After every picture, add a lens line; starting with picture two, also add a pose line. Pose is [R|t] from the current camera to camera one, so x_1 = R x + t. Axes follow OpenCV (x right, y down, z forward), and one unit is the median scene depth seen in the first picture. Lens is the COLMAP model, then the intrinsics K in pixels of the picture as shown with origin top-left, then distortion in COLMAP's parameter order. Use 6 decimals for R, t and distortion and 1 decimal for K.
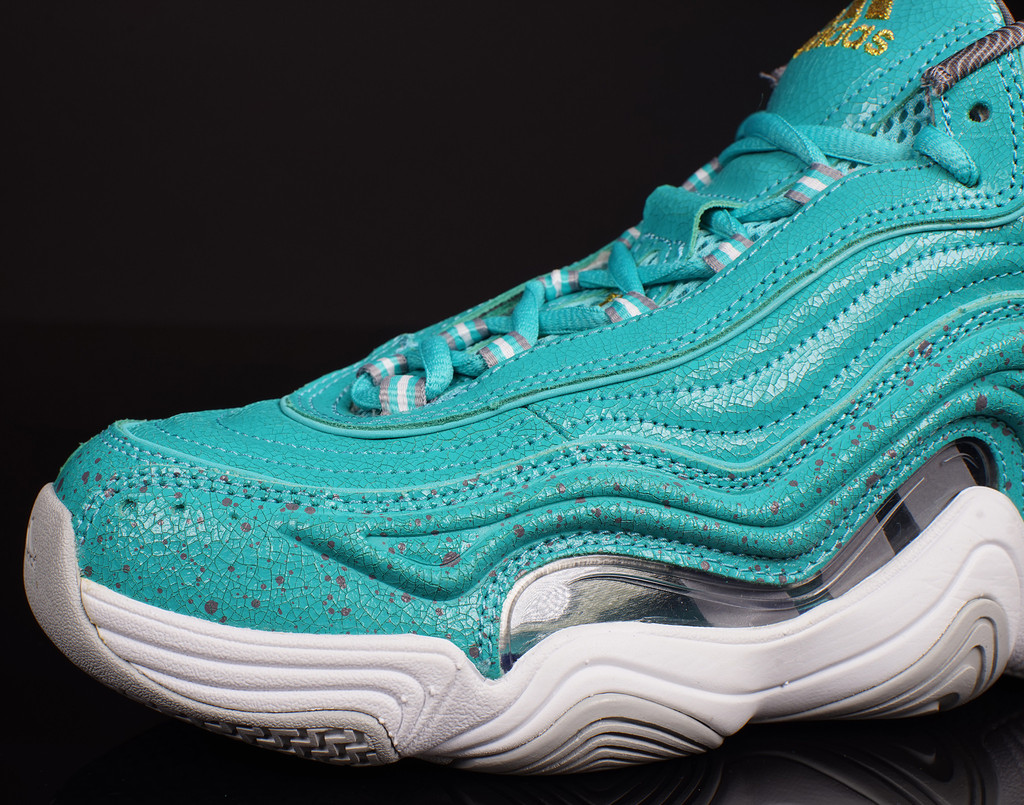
lens RADIAL K [[2127.1, 0, 513.2], [0, 2127.1, 398.9], [0, 0, 1]] dist [-0.251058, 0.000000]
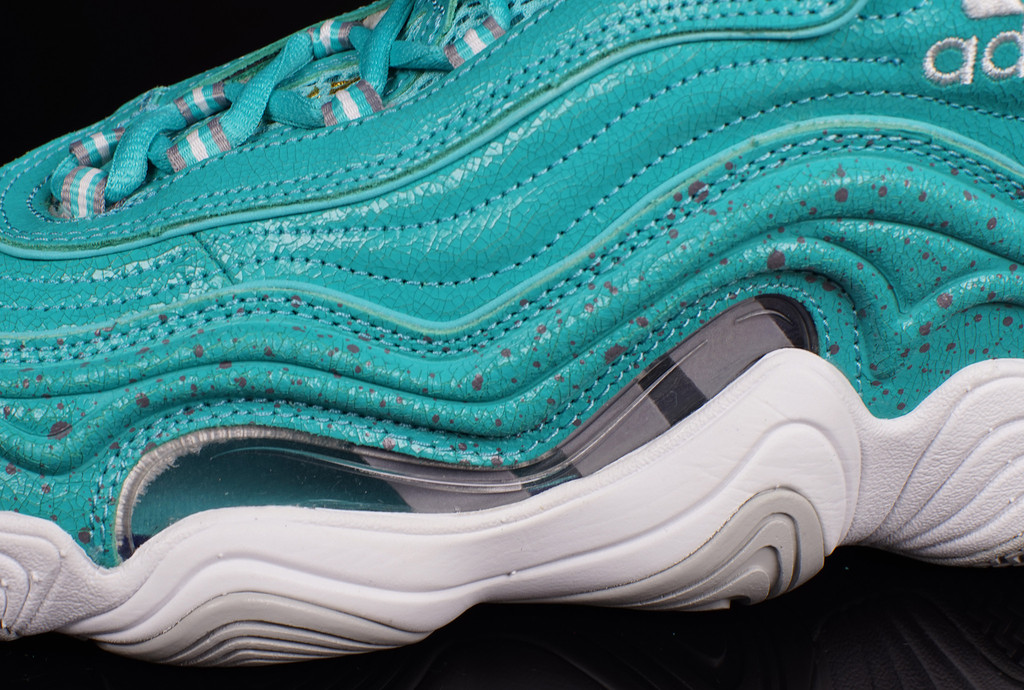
lens RADIAL K [[2327.5, 0, 510.5], [0, 2327.5, 343.1], [0, 0, 1]] dist [-0.250567, 0.000000]
pose [[0.972951, 0.090841, -0.212401, 0.316437], [-0.034314, 0.966070, 0.255992, -0.187353], [0.228449, -0.241779, 0.943056, 0.161628]]
